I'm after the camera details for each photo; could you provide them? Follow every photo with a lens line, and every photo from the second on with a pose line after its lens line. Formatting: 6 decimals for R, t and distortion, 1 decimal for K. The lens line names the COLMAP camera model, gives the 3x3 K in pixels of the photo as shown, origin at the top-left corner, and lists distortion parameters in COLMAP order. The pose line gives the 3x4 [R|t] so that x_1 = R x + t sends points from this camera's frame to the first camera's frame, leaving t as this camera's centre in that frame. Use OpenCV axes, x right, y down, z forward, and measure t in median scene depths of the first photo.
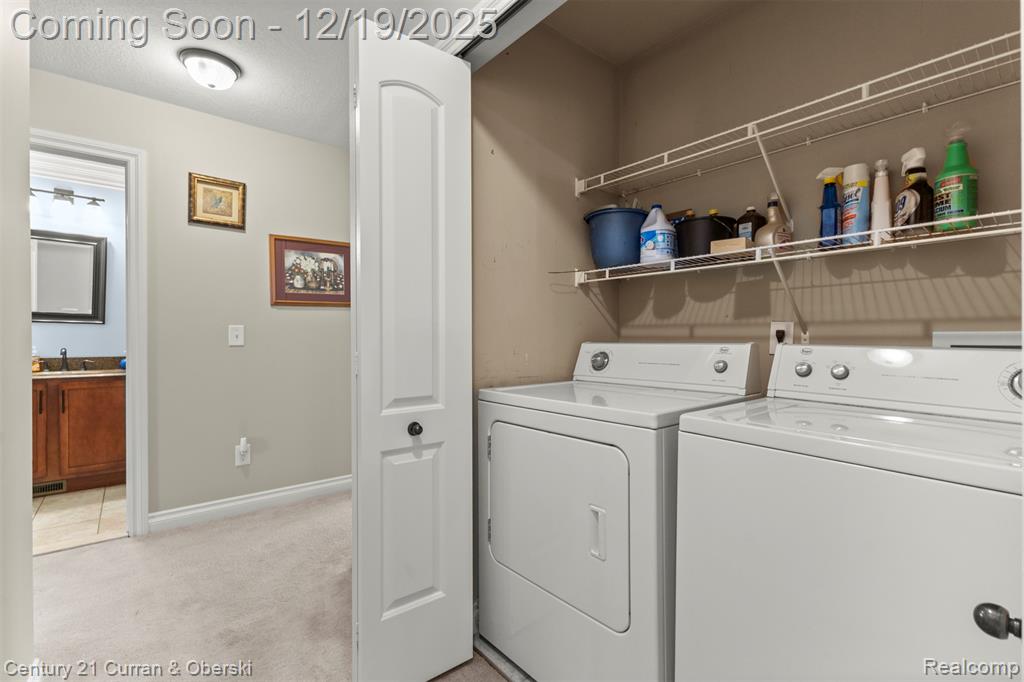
lens RADIAL K [[452.0, 0, 514.7], [0, 452.0, 338.6], [0, 0, 1]] dist [0.015103, -0.001480]
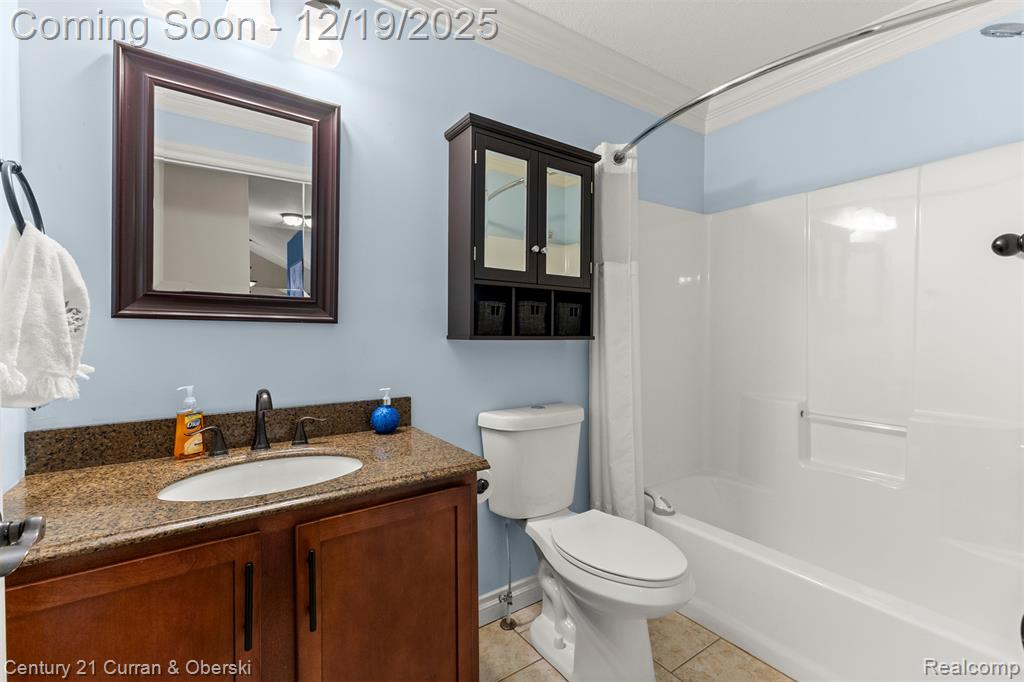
lens RADIAL K [[452.0, 0, 514.7], [0, 452.0, 338.6], [0, 0, 1]] dist [0.015103, -0.001480]
pose [[0.996875, -0.002732, -0.078942, -0.733371], [0.002366, 0.999986, -0.004727, -0.015846], [0.078954, 0.004526, 0.996868, 0.636937]]
